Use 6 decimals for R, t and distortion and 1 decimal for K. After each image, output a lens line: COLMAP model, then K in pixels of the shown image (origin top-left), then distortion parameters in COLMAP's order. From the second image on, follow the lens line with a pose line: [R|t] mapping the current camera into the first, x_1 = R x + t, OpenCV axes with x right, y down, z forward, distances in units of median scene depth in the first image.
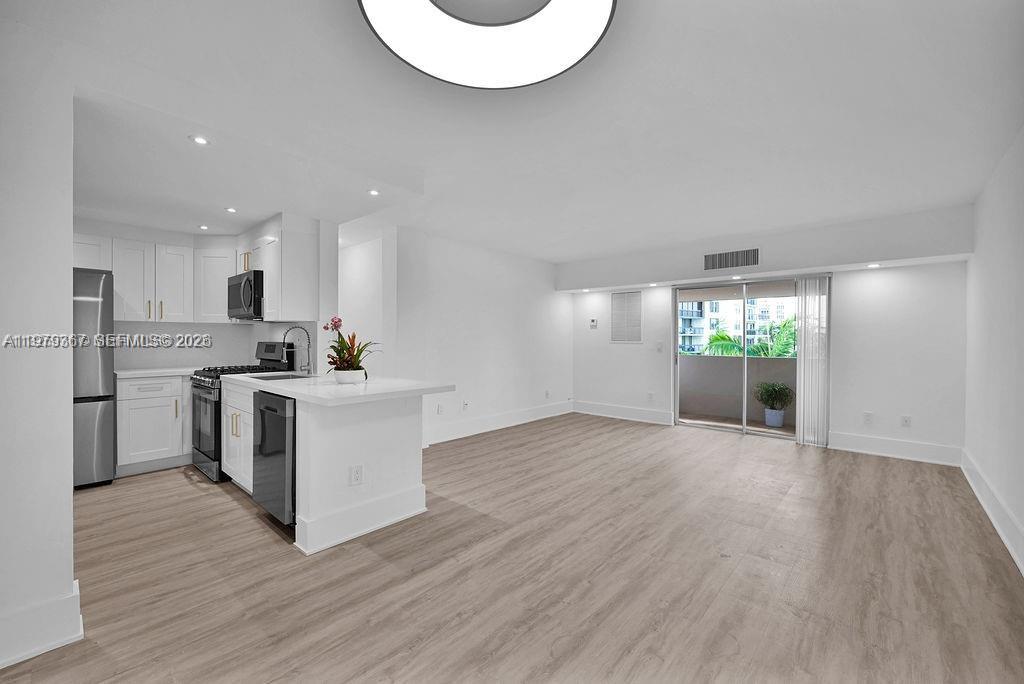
lens RADIAL K [[423.2, 0, 512.0], [0, 423.2, 342.0], [0, 0, 1]] dist [0.000639, 0.000058]
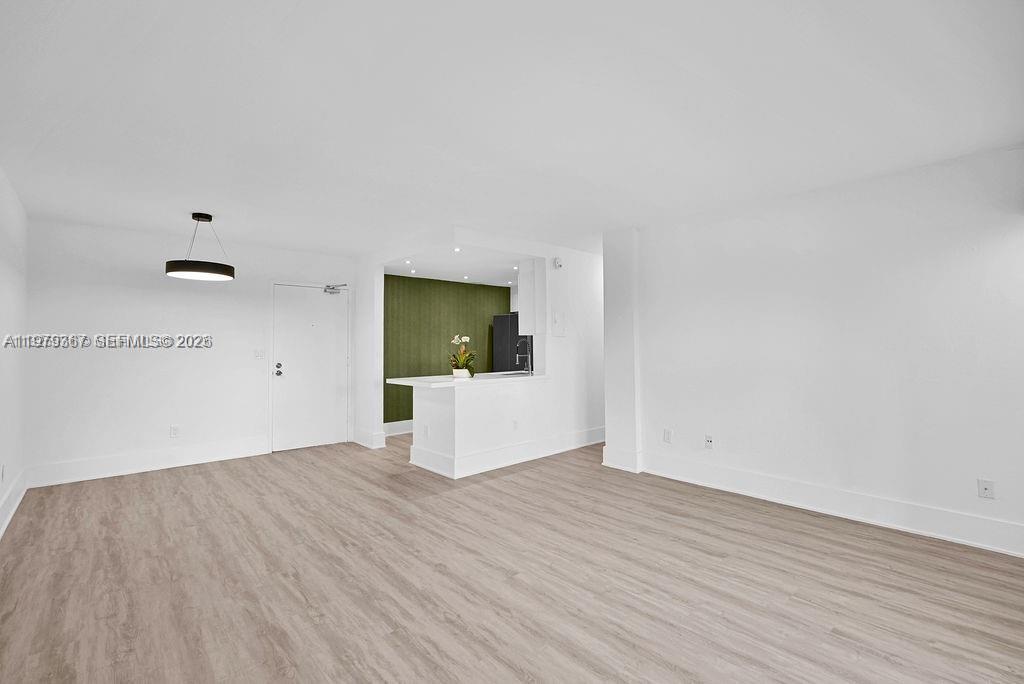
lens RADIAL K [[456.7, 0, 507.4], [0, 456.7, 337.0], [0, 0, 1]] dist [0.001300, -0.000003]
pose [[-0.116423, -0.021570, -0.992965, 1.220911], [0.000105, 0.999764, -0.021730, -0.014421], [0.993200, -0.002634, -0.116393, 1.349868]]
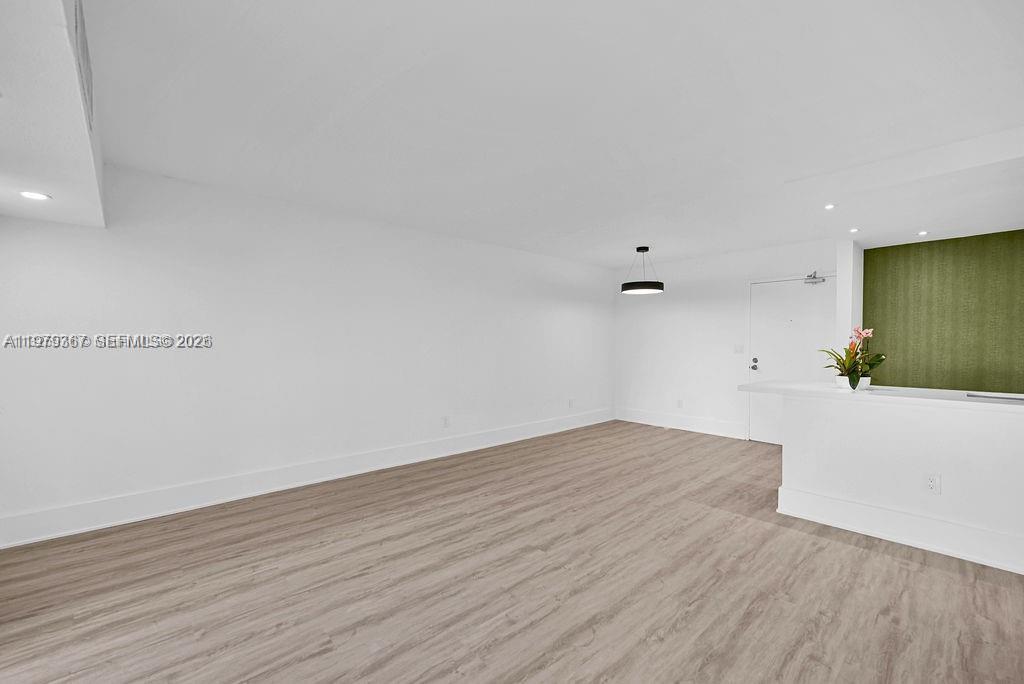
lens RADIAL K [[424.4, 0, 514.0], [0, 424.4, 351.3], [0, 0, 1]] dist [-0.001008, -0.000122]
pose [[-0.995426, -0.008910, 0.095117, 0.349235], [-0.006336, 0.999607, 0.027325, -0.020062], [-0.095323, 0.026597, -0.995091, 2.115750]]
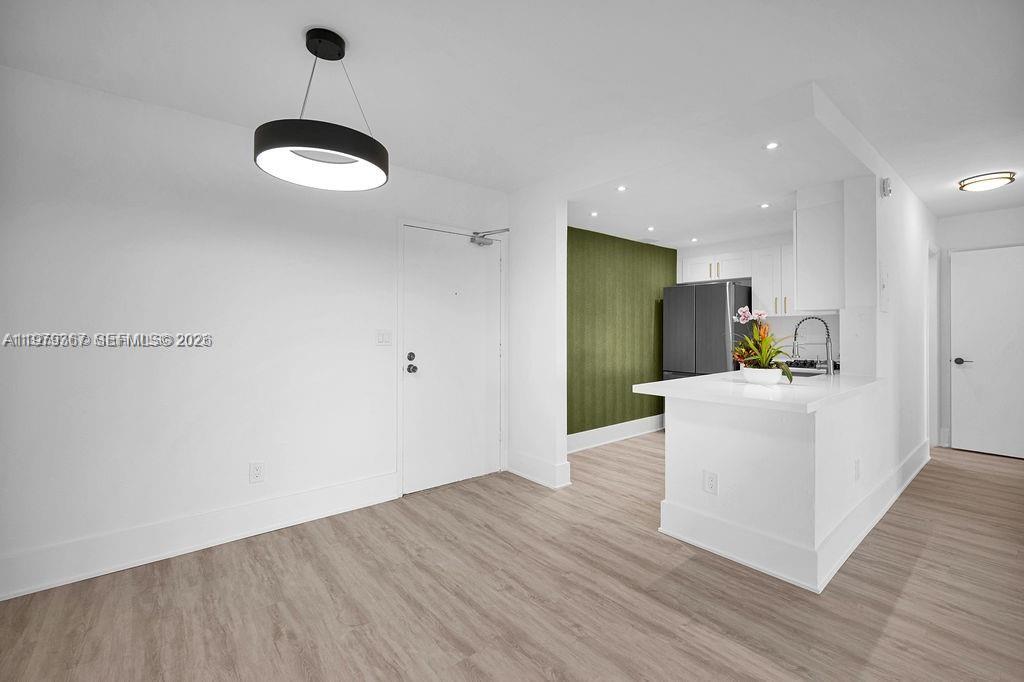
lens RADIAL K [[435.4, 0, 513.7], [0, 435.4, 332.1], [0, 0, 1]] dist [0.000039, 0.000146]
pose [[-0.150101, -0.000597, -0.988671, 0.541575], [-0.007026, 0.999975, 0.000463, -0.002729], [0.988646, 0.007016, -0.150101, 0.639601]]
